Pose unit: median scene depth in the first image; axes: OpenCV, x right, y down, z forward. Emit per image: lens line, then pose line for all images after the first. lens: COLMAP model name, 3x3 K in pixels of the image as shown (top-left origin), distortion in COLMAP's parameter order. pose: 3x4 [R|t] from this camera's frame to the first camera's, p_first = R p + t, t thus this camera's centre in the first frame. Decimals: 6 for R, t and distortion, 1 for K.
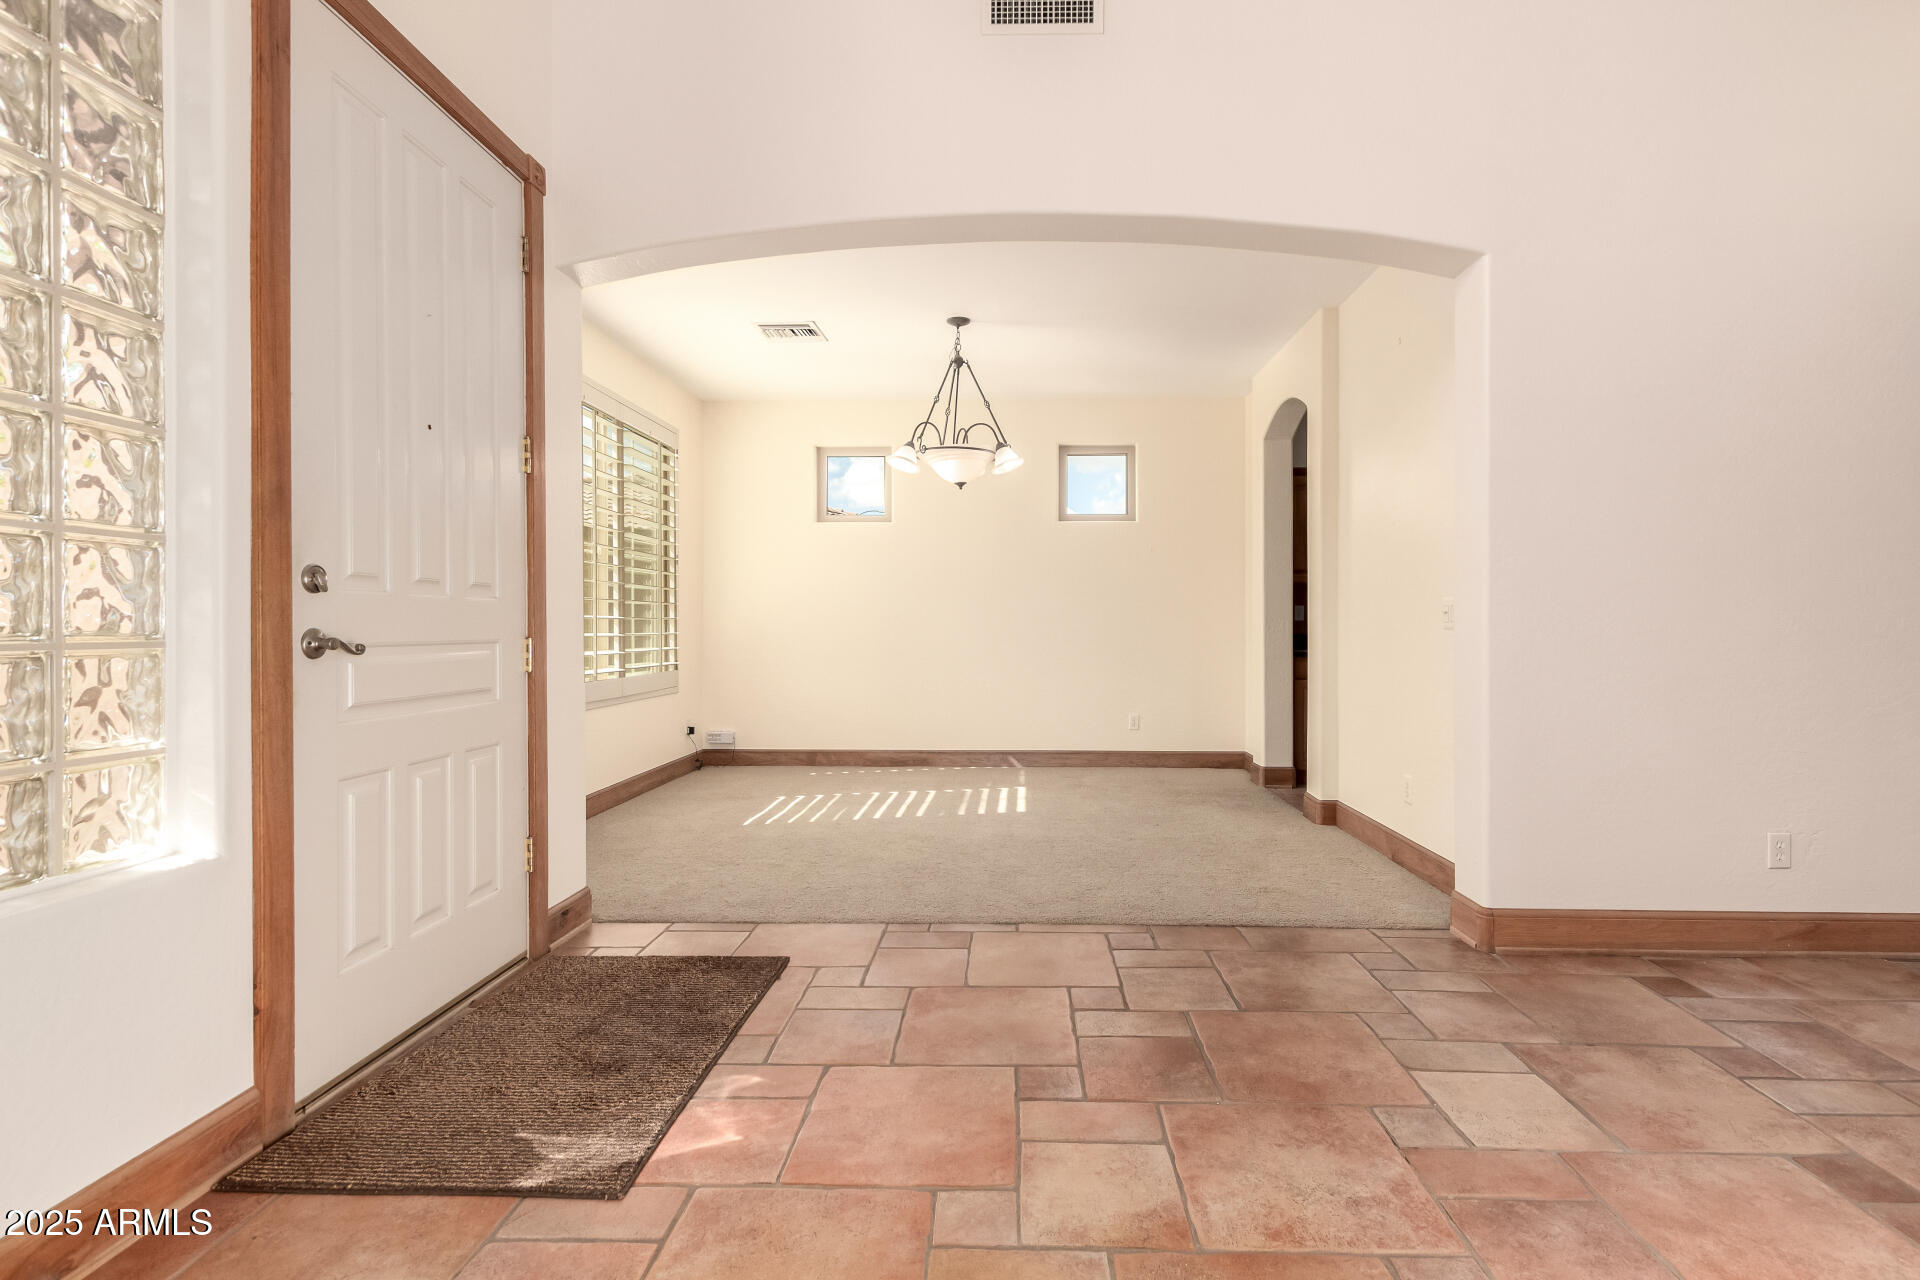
lens RADIAL K [[884.0, 0, 998.4], [0, 884.0, 628.3], [0, 0, 1]] dist [0.005081, -0.000759]
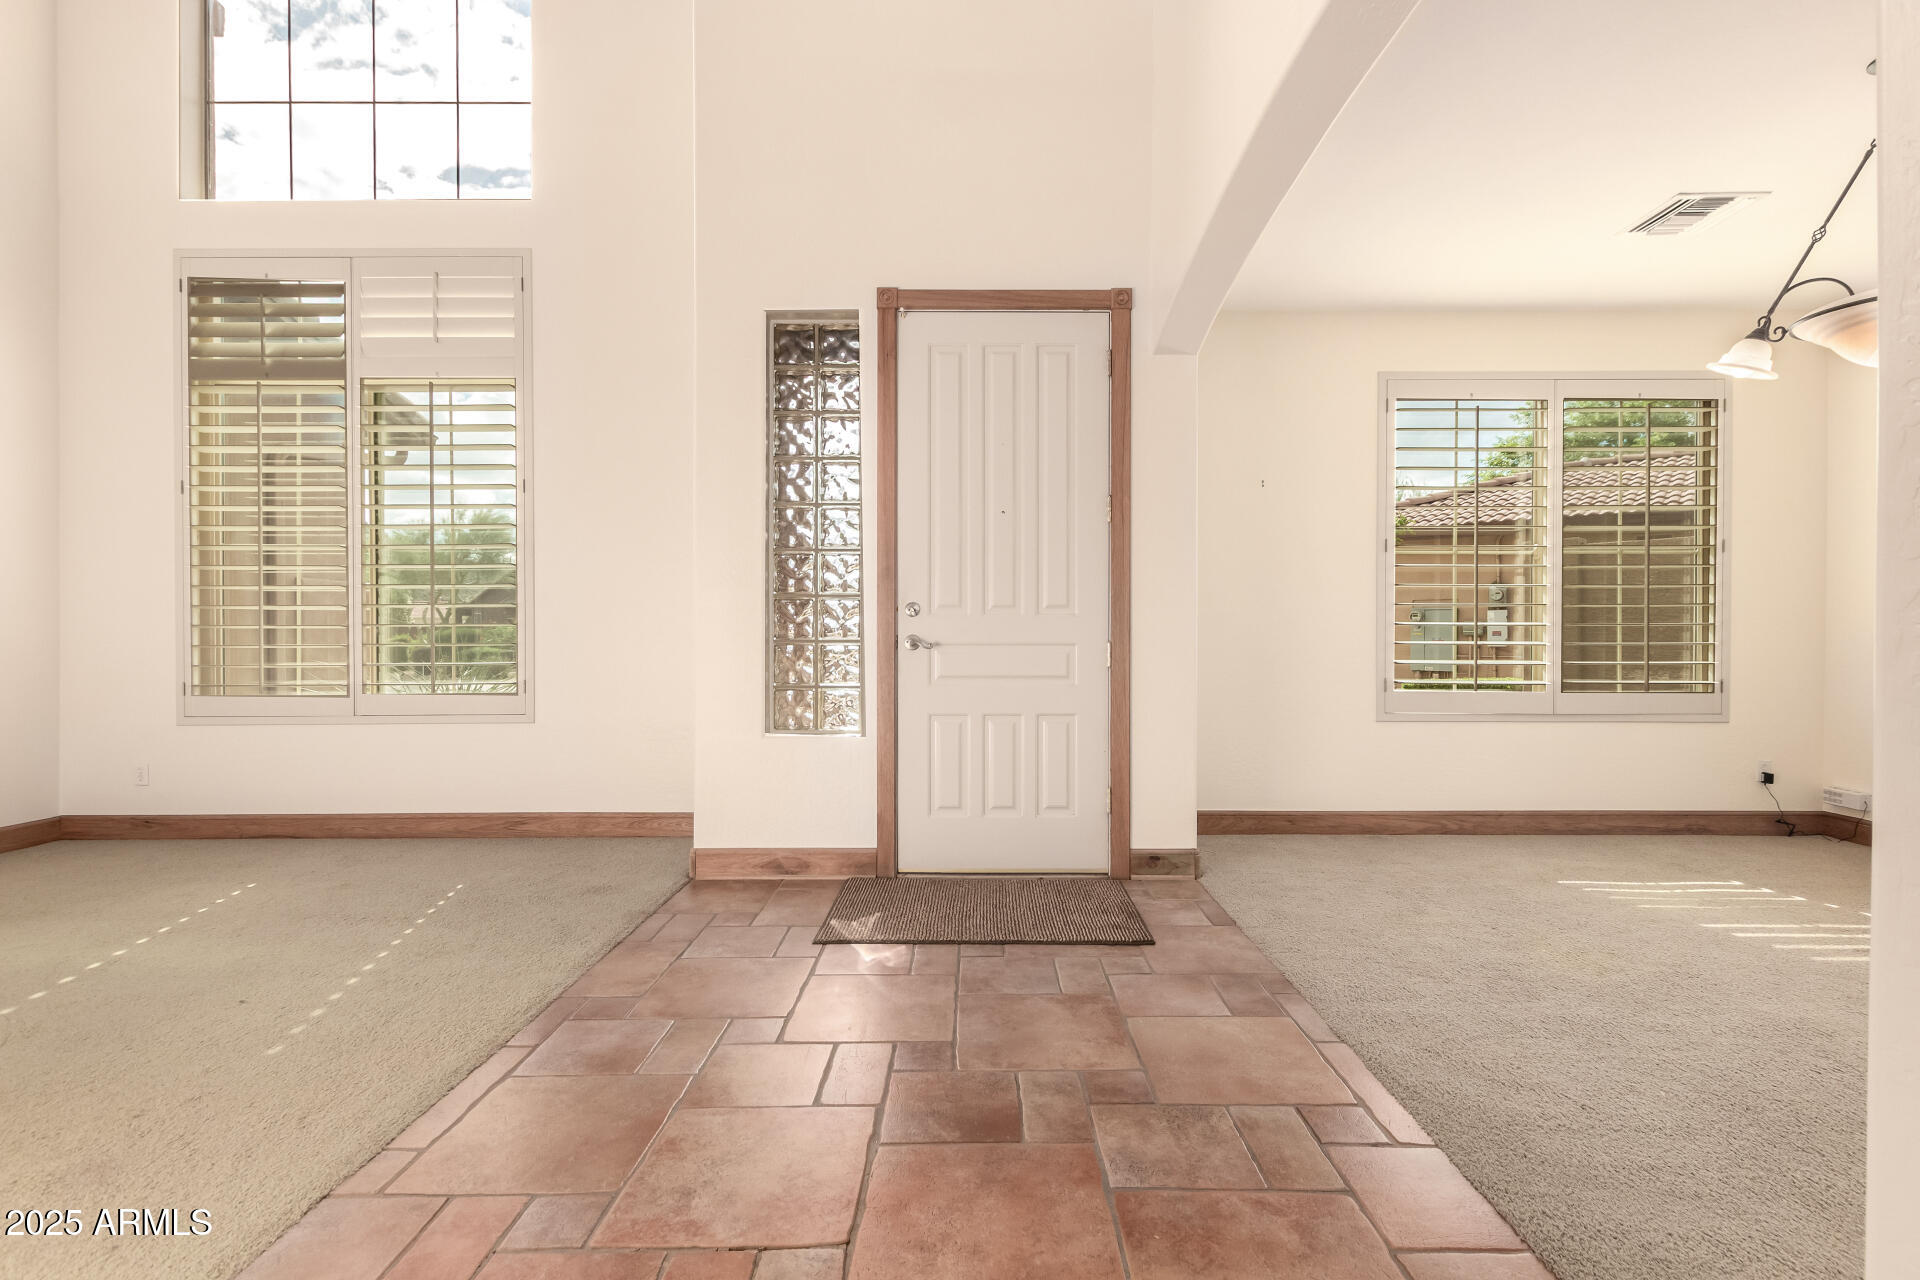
lens RADIAL K [[884.0, 0, 973.0], [0, 884.0, 634.4], [0, 0, 1]] dist [0.005081, -0.000759]
pose [[0.022566, 0.003786, -0.999738, 0.597253], [-0.004296, 0.999984, 0.003690, -0.002922], [0.999736, 0.004211, 0.022582, 0.542745]]
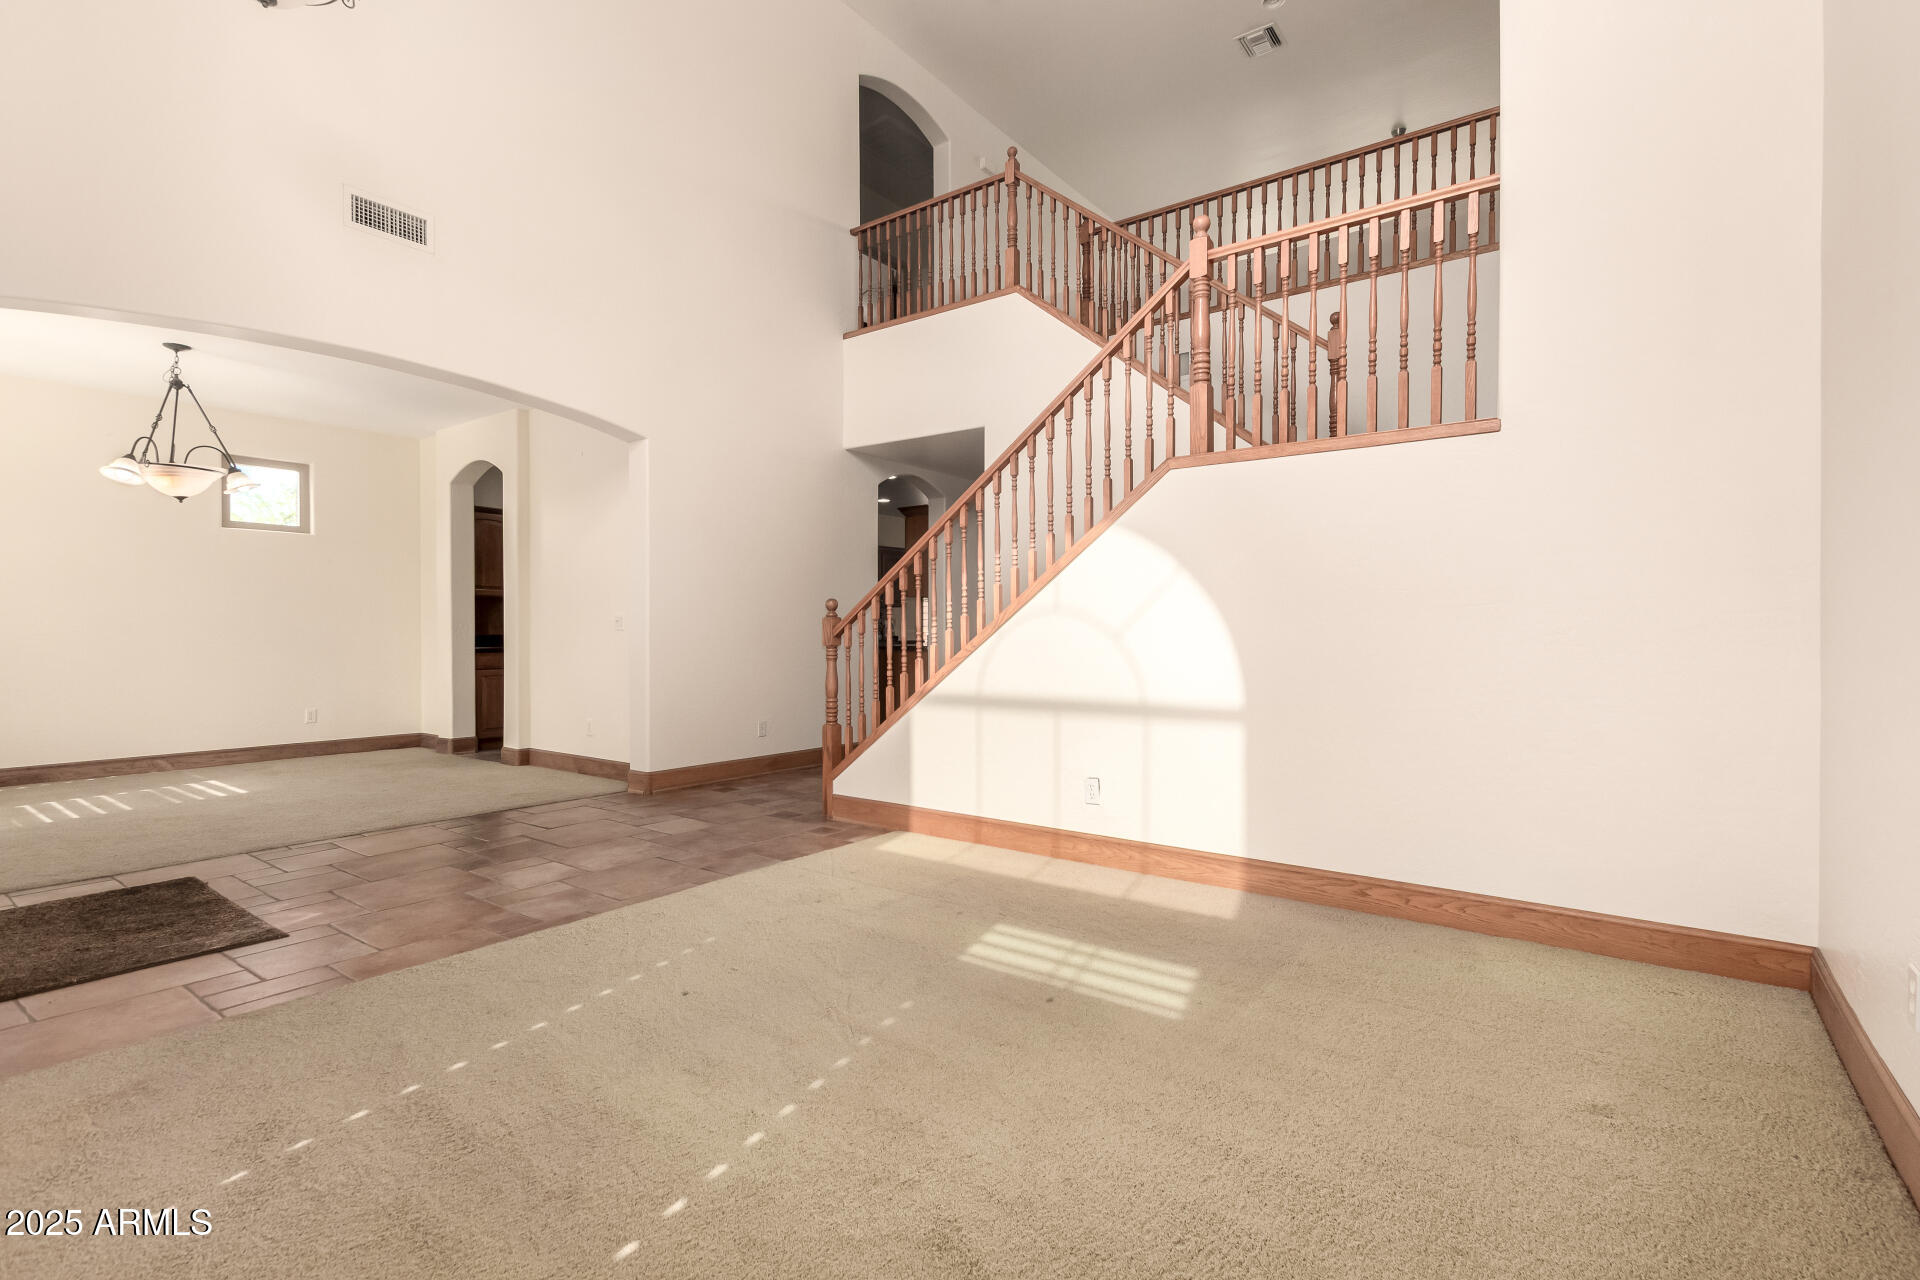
lens RADIAL K [[884.0, 0, 966.8], [0, 884.0, 635.6], [0, 0, 1]] dist [0.005081, -0.000759]
pose [[0.575864, -0.005873, 0.817524, -0.472369], [0.003021, 0.999983, 0.005056, 0.004859], [-0.817540, -0.000442, 0.575872, -0.516895]]
